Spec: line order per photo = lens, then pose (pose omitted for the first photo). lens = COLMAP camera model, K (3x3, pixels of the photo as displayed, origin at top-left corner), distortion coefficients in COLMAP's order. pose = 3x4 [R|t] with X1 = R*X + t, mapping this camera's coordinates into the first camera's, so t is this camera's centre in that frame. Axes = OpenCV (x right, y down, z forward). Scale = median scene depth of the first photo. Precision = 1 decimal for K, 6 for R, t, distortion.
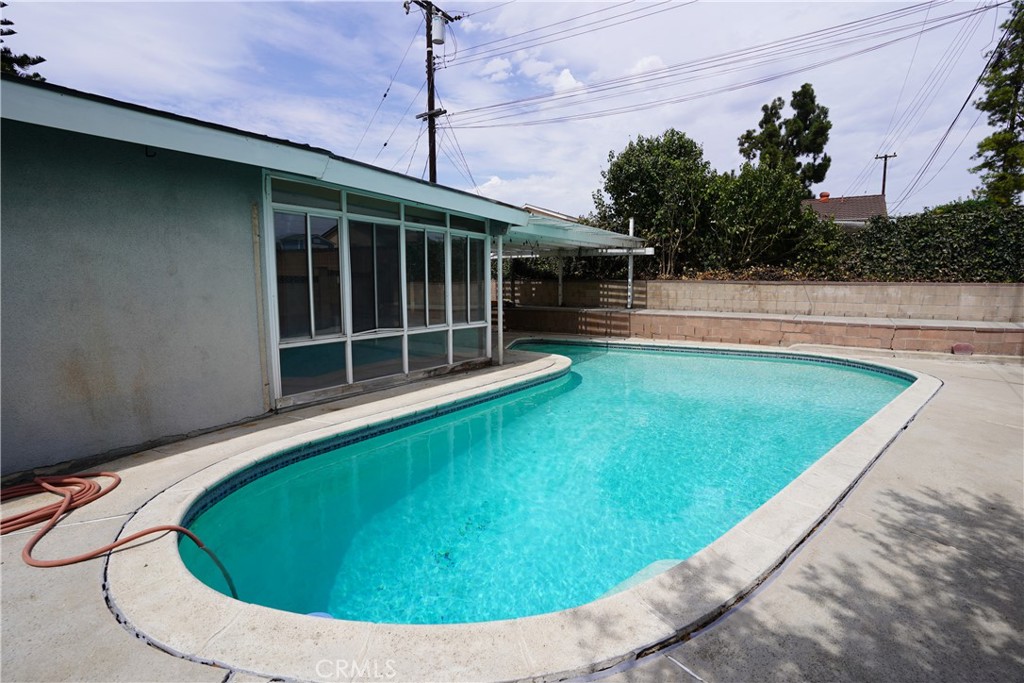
lens RADIAL K [[504.1, 0, 514.4], [0, 504.1, 340.4], [0, 0, 1]] dist [-0.078163, 0.035647]
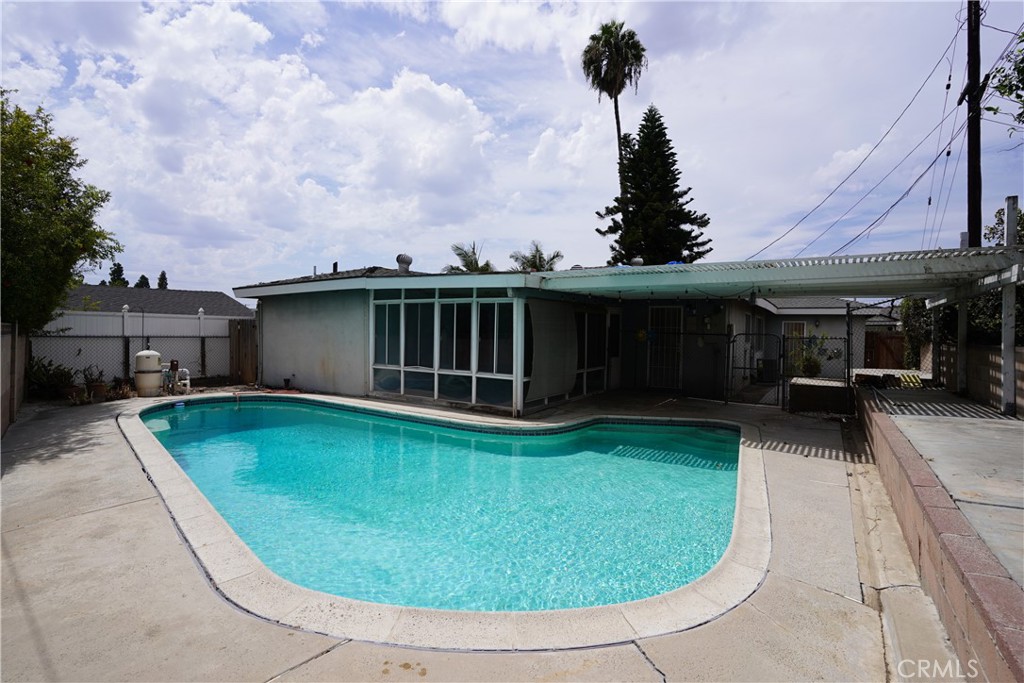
lens RADIAL K [[504.1, 0, 514.4], [0, 504.1, 340.4], [0, 0, 1]] dist [-0.078163, 0.035647]
pose [[0.002767, 0.008178, -0.999963, 1.359675], [-0.132665, 0.991131, 0.007739, -0.159610], [0.991157, 0.132639, 0.003828, 1.280840]]
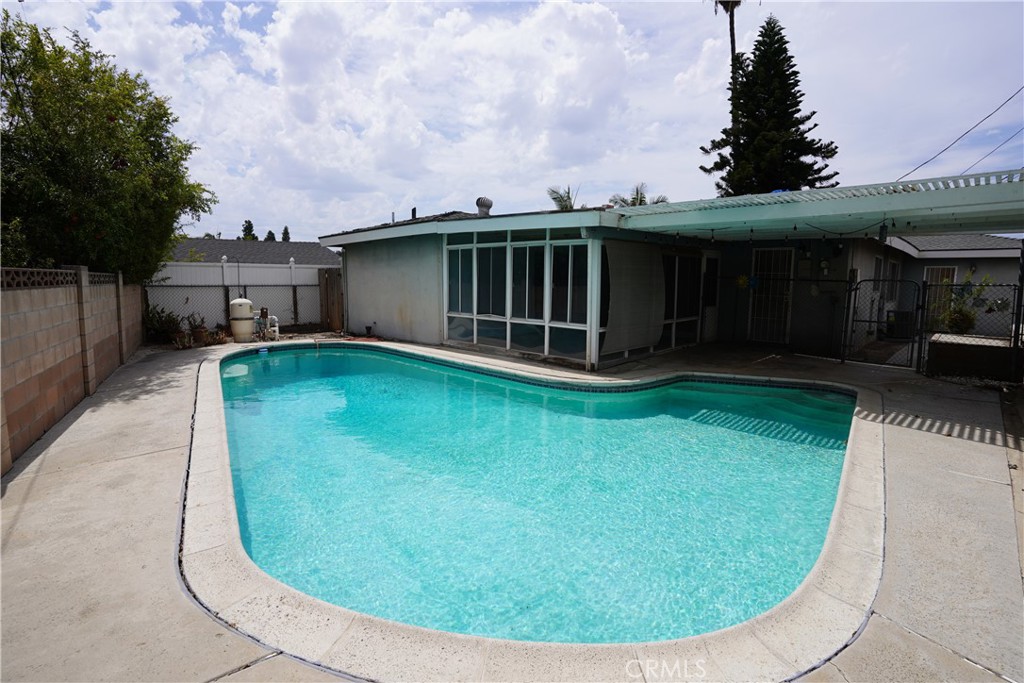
lens RADIAL K [[504.1, 0, 514.4], [0, 504.1, 340.4], [0, 0, 1]] dist [-0.078163, 0.035647]
pose [[-0.196021, 0.107228, -0.974720, 1.237438], [-0.127007, 0.982855, 0.133665, -0.161049], [0.972340, 0.149997, -0.179041, 1.350024]]
